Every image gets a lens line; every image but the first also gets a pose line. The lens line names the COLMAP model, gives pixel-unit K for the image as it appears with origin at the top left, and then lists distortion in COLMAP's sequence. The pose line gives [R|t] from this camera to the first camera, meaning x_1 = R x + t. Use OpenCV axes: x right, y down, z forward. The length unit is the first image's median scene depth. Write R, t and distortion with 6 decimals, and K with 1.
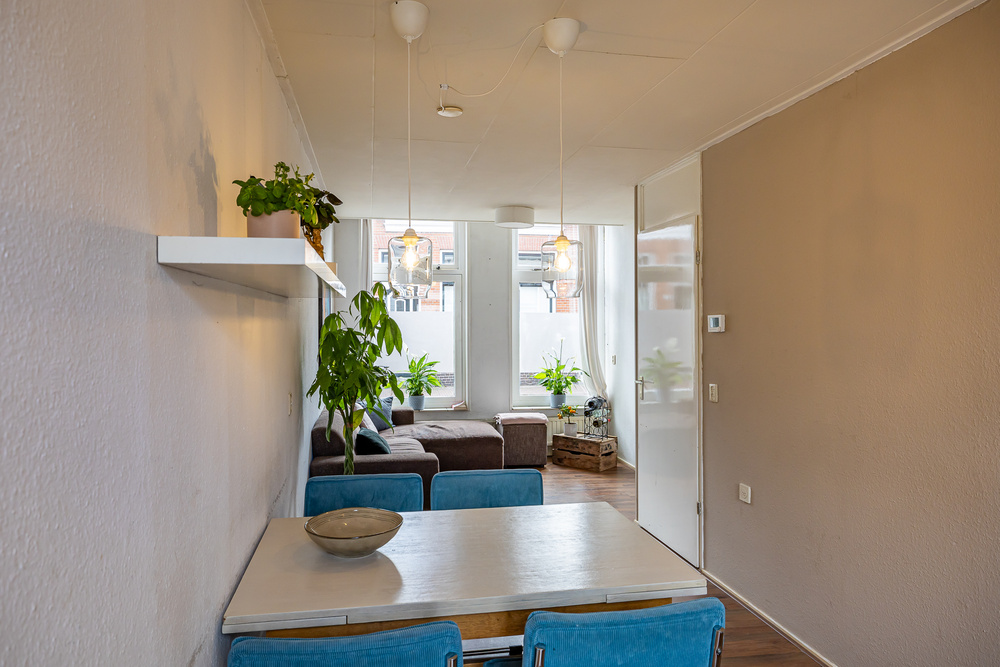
lens RADIAL K [[666.0, 0, 500.0], [0, 666.0, 333.5], [0, 0, 1]] dist [0.000762, 0.000196]
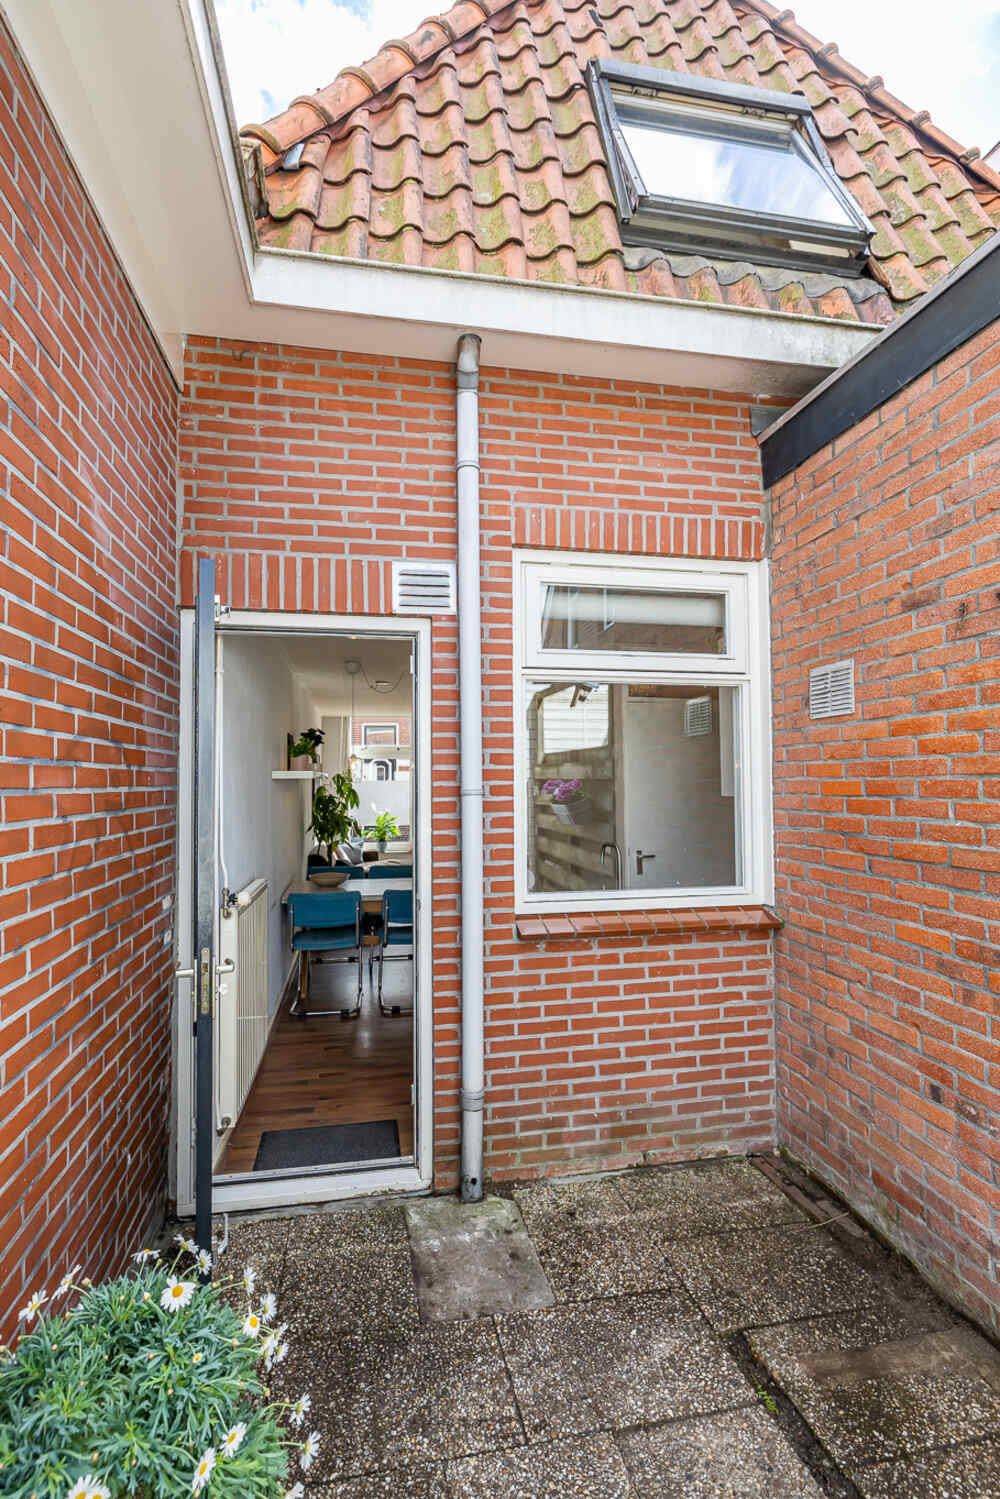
lens RADIAL K [[688.6, 0, 500.0], [0, 688.6, 749.5], [0, 0, 1]] dist [-0.000232, -0.000033]
pose [[0.999968, -0.006500, 0.004588, 0.122796], [0.006790, 0.997775, -0.066321, -0.001383], [-0.004147, 0.066350, 0.997788, -0.474100]]
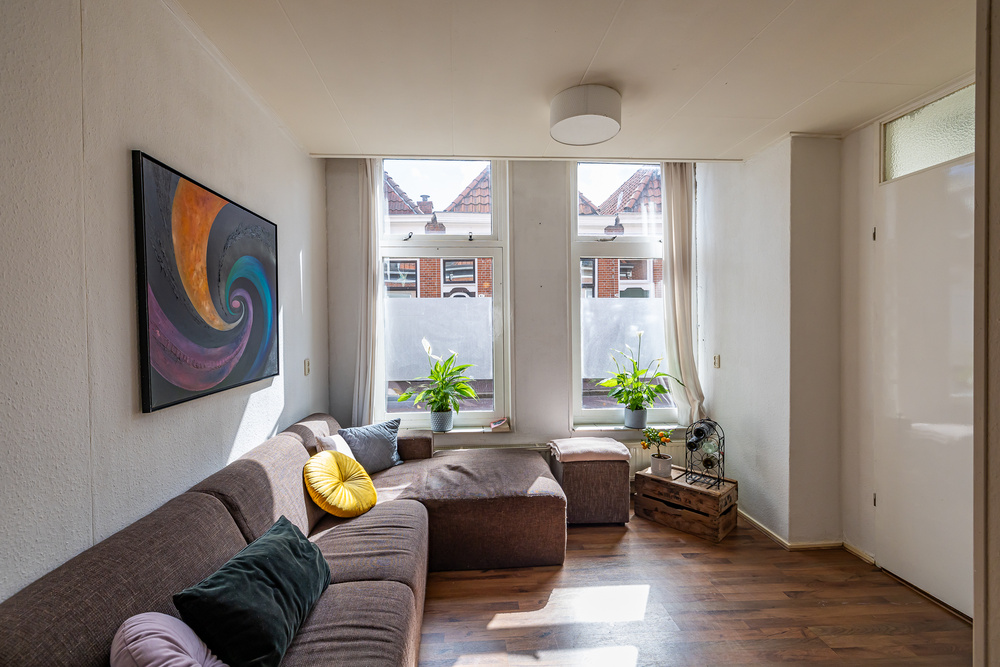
lens RADIAL K [[450.1, 0, 500.0], [0, 450.1, 333.5], [0, 0, 1]] dist [0.001103, 0.000100]
pose [[0.994895, -0.007991, -0.100599, -0.011227], [0.008294, 0.999962, 0.002590, 0.007052], [0.100575, -0.003411, 0.994924, 0.542708]]
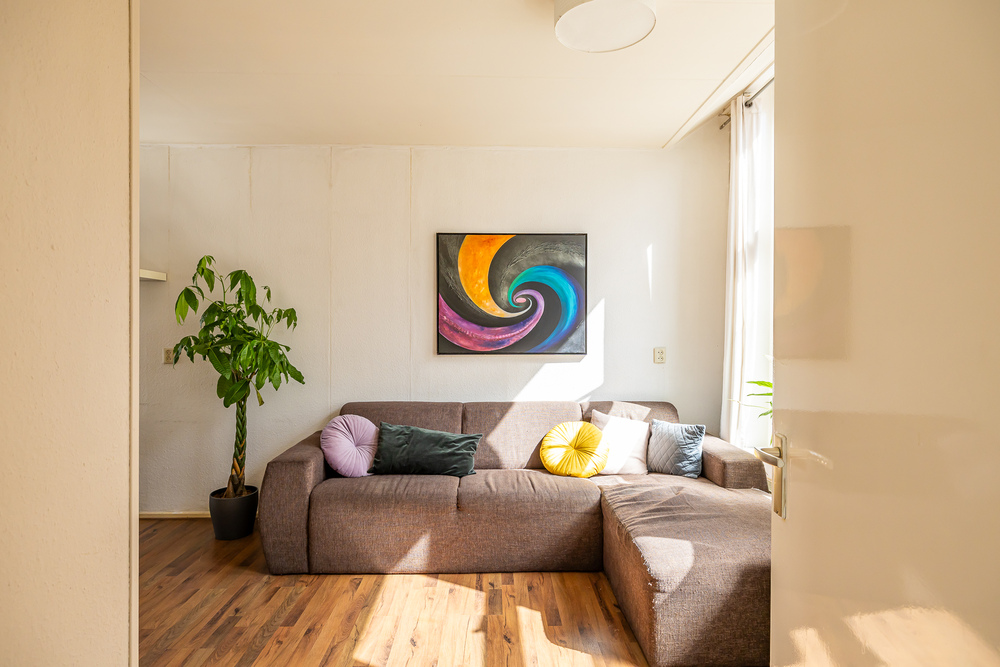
lens RADIAL K [[489.8, 0, 500.0], [0, 489.8, 333.5], [0, 0, 1]] dist [-0.000706, -0.000067]
pose [[-0.163906, 0.007595, -0.986447, 0.279351], [-0.017865, 0.999784, 0.010666, 0.015730], [0.986314, 0.019372, -0.163735, 0.881790]]
